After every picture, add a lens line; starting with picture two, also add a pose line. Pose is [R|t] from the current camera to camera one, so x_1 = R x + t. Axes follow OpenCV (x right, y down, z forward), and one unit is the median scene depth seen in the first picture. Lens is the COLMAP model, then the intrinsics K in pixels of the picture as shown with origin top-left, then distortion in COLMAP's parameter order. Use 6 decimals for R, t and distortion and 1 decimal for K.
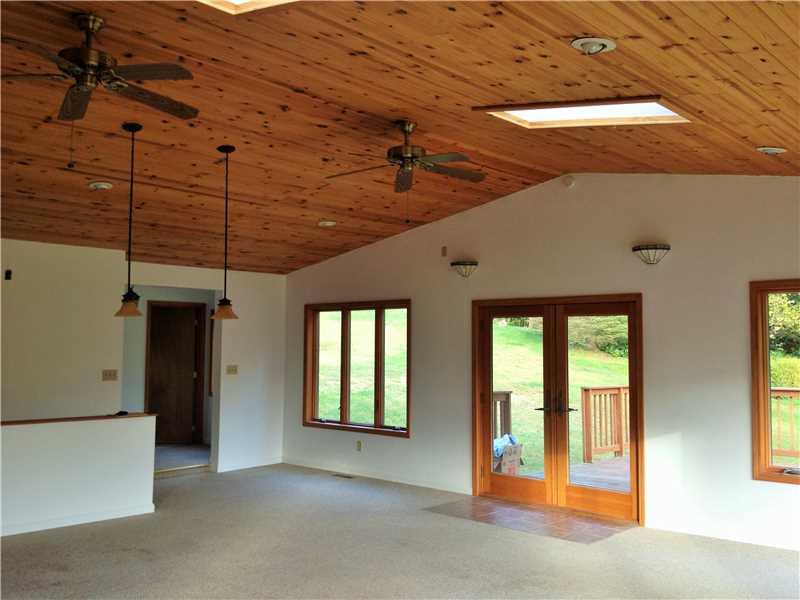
lens RADIAL K [[754.5, 0, 404.3], [0, 754.5, 298.5], [0, 0, 1]] dist [0.047039, -0.009838]
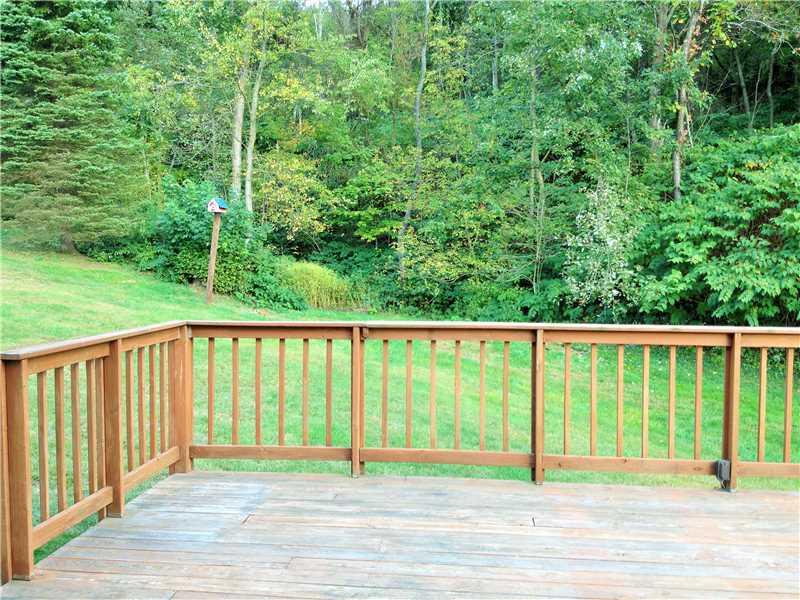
lens RADIAL K [[754.5, 0, 404.3], [0, 754.5, 298.5], [0, 0, 1]] dist [0.047039, -0.009838]
pose [[0.795968, -0.030982, 0.604545, 0.079140], [-0.043943, 0.993097, 0.108752, 0.022309], [-0.603741, -0.113129, 0.789113, 0.285372]]
